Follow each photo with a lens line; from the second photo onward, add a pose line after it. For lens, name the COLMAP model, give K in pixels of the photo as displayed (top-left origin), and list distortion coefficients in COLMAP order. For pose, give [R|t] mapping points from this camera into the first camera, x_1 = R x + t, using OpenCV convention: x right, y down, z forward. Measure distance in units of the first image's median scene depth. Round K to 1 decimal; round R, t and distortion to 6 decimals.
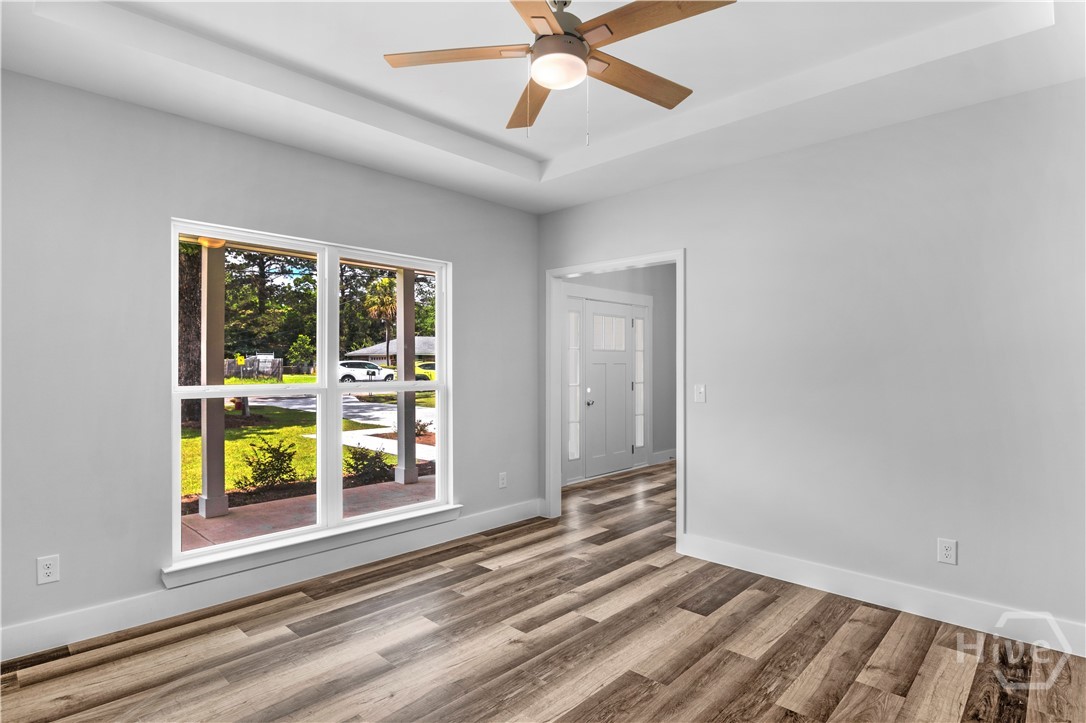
lens RADIAL K [[540.8, 0, 543.0], [0, 540.8, 361.5], [0, 0, 1]] dist [-0.017425, -0.000802]
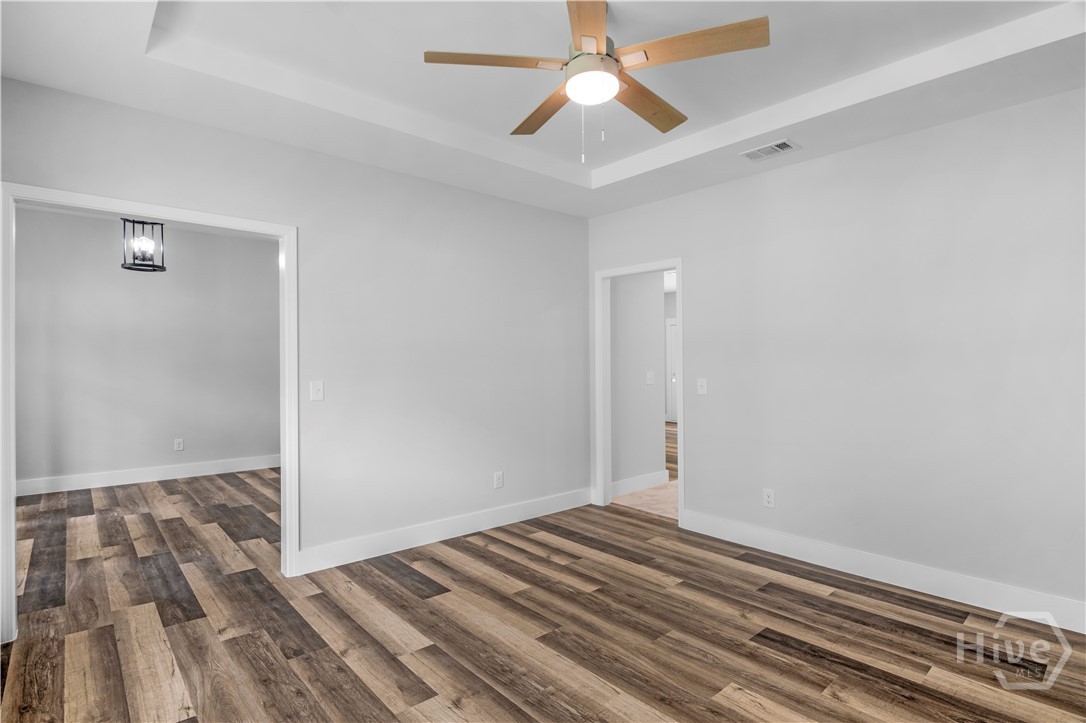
lens RADIAL K [[540.8, 0, 543.0], [0, 540.8, 361.5], [0, 0, 1]] dist [-0.017425, -0.000802]
pose [[0.116477, -0.007291, 0.993167, -0.684954], [-0.003480, 0.999964, 0.007749, 0.018695], [-0.993187, -0.004358, 0.116447, 0.675341]]
